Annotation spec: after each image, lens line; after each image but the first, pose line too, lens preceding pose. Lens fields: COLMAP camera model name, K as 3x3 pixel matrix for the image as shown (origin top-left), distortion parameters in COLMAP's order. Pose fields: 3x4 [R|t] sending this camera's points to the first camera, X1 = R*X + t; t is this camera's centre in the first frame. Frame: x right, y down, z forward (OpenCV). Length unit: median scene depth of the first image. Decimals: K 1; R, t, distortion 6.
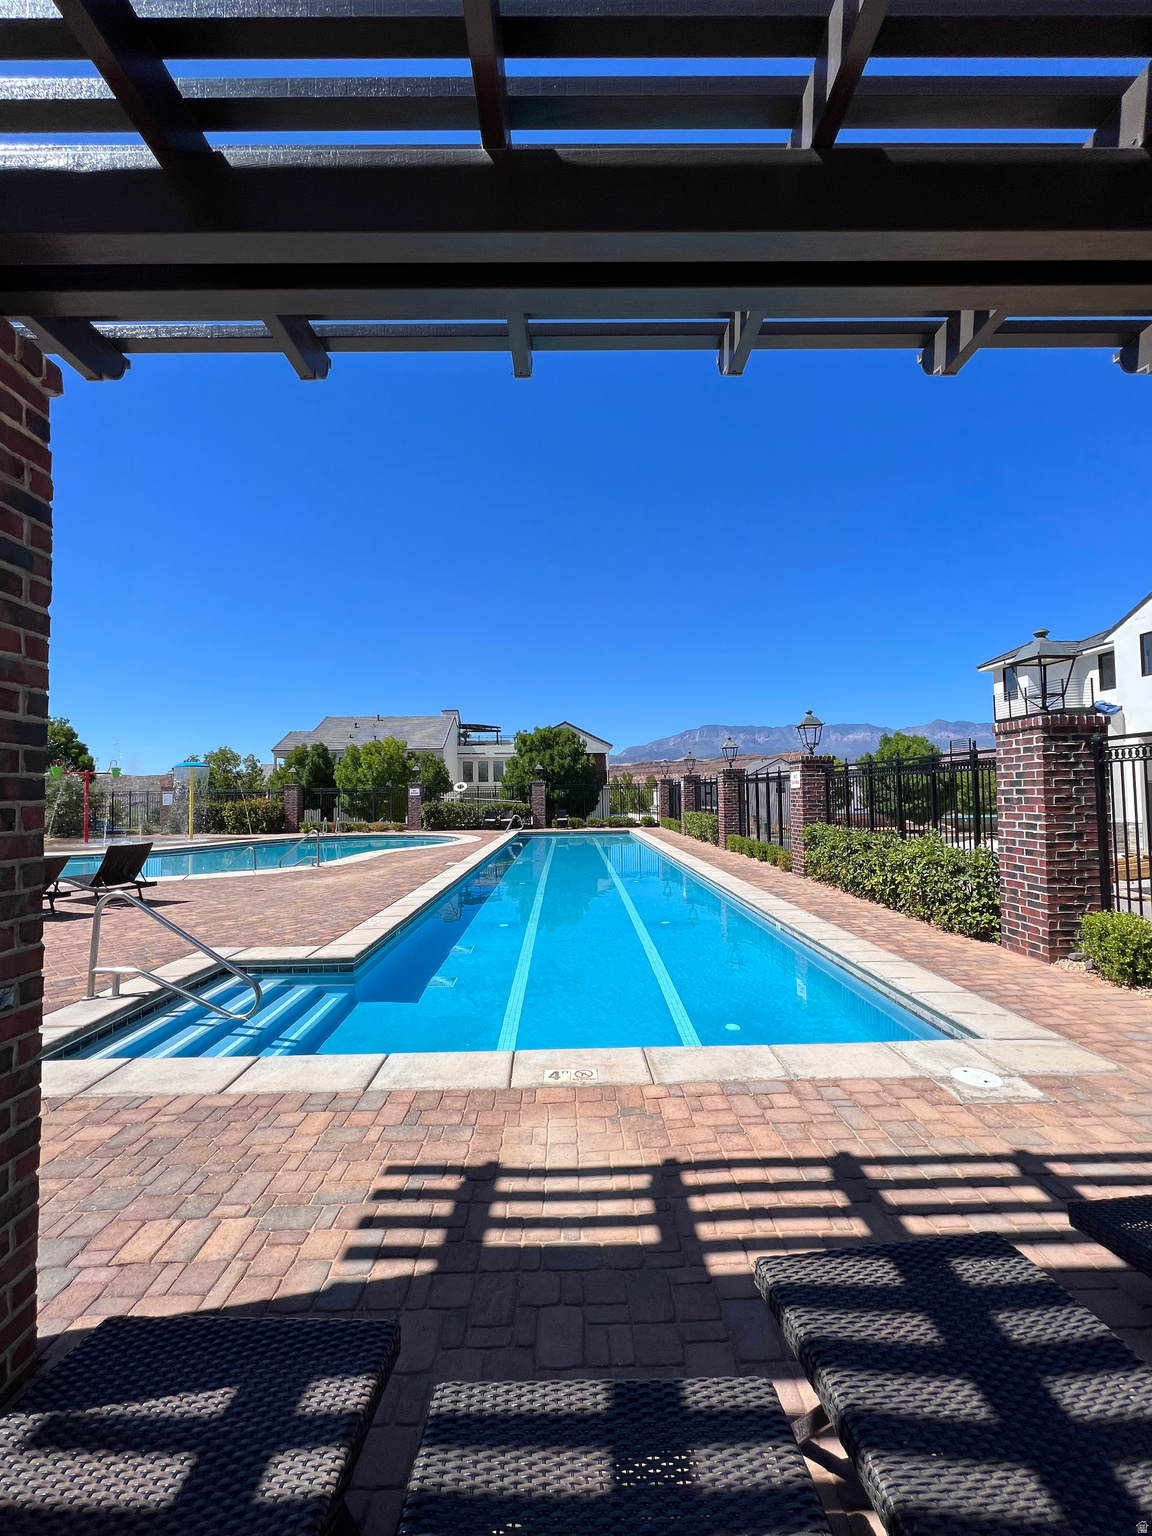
lens RADIAL K [[608.1, 0, 576.0], [0, 608.1, 768.0], [0, 0, 1]] dist [-0.001867, 0.000013]
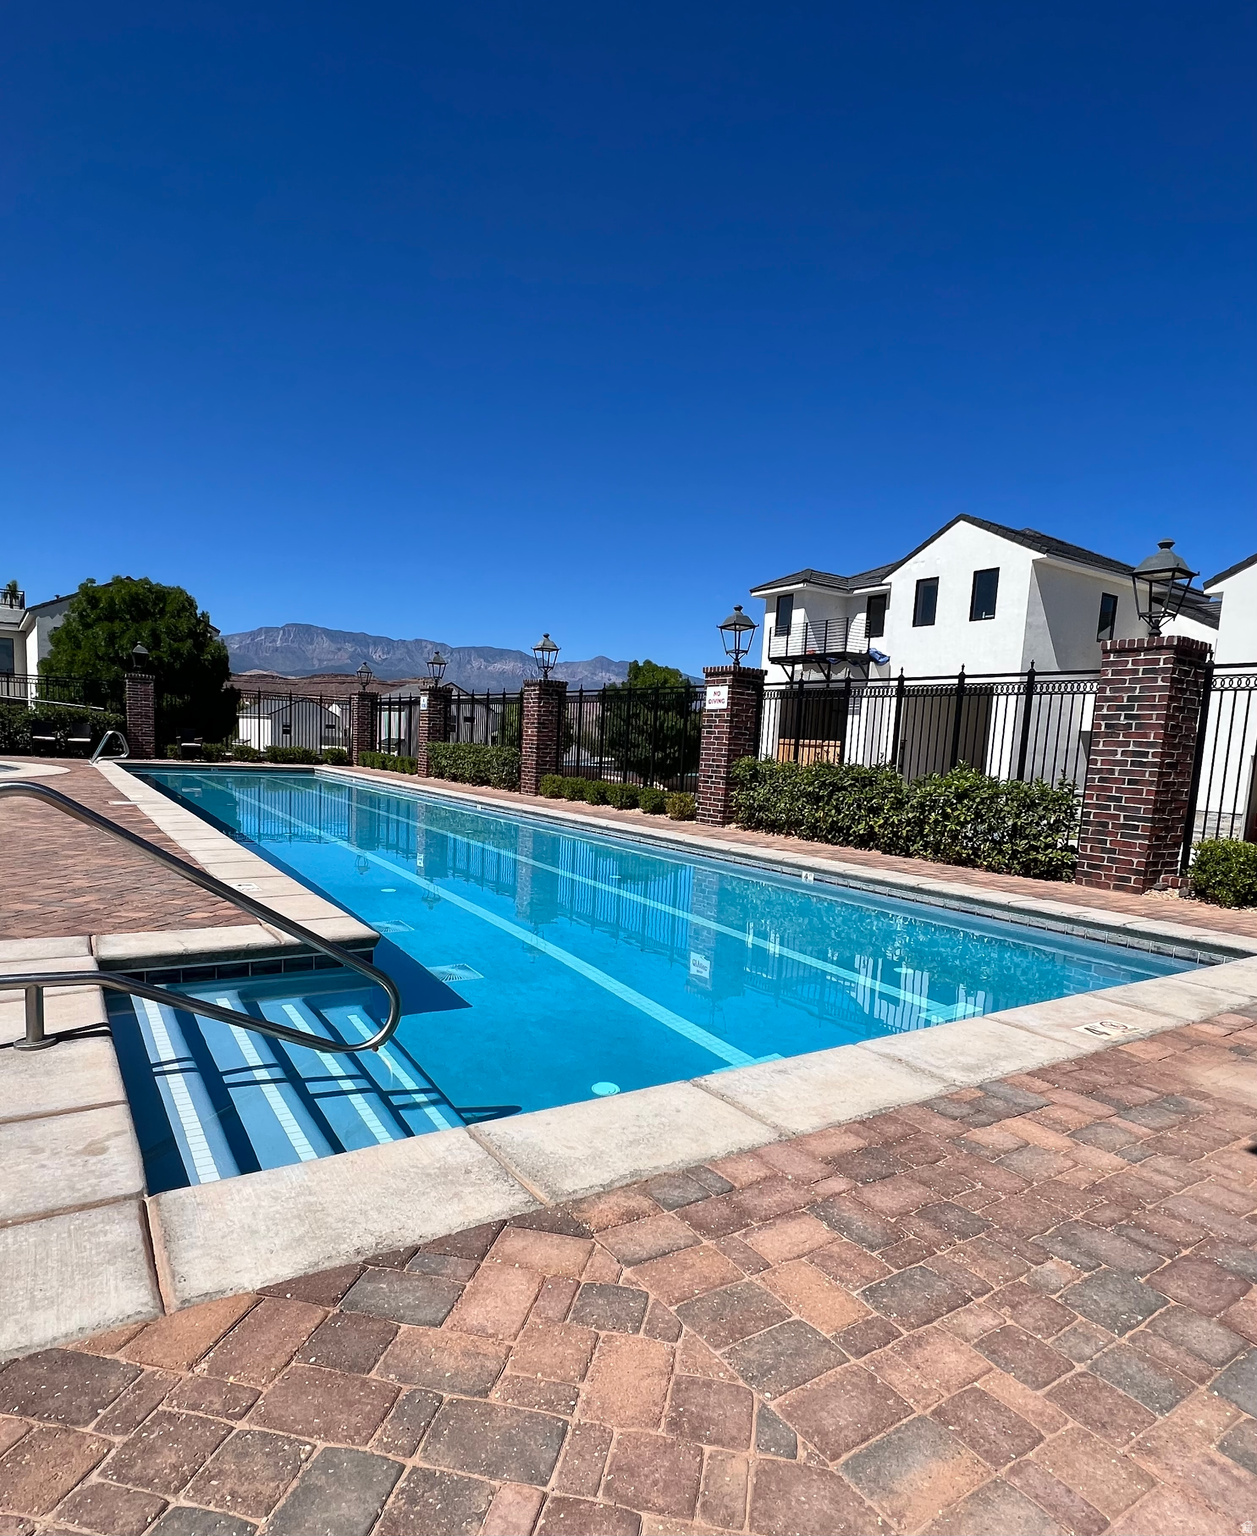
lens RADIAL K [[868.8, 0, 626.0], [0, 868.8, 853.5], [0, 0, 1]] dist [0.004199, -0.000275]
pose [[0.836299, -0.008052, 0.548215, -0.602554], [-0.089418, 0.984502, 0.150867, 0.106099], [-0.540933, -0.175190, 0.822617, 0.272459]]
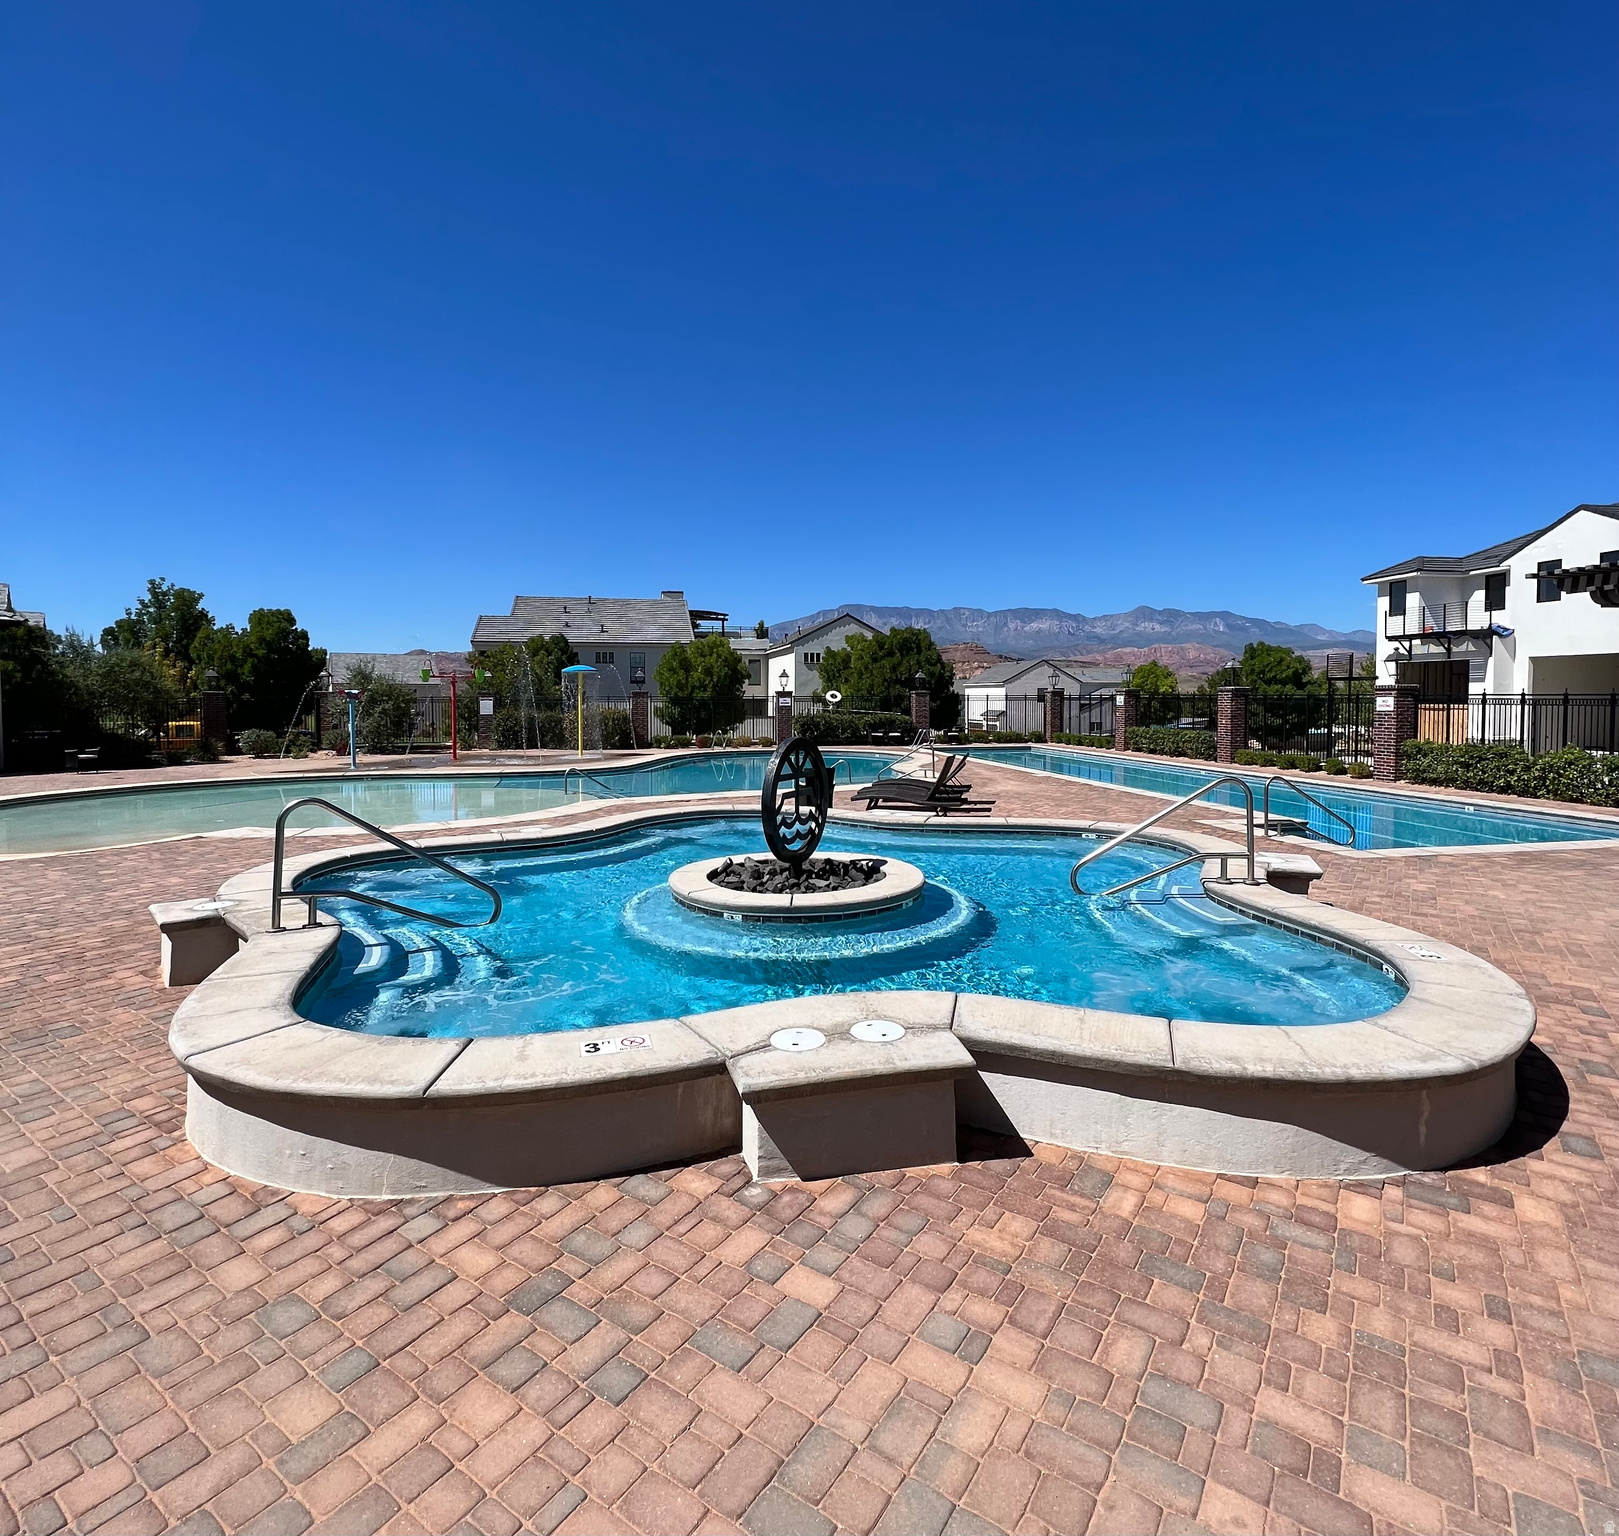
lens RADIAL K [[848.9, 0, 809.7], [0, 848.9, 726.8], [0, 0, 1]] dist [0.001858, 0.000402]
pose [[0.985370, 0.006087, 0.170322, -2.037520], [-0.019208, 0.996961, 0.075496, -0.080635], [-0.169345, -0.077663, 0.982492, -0.945658]]
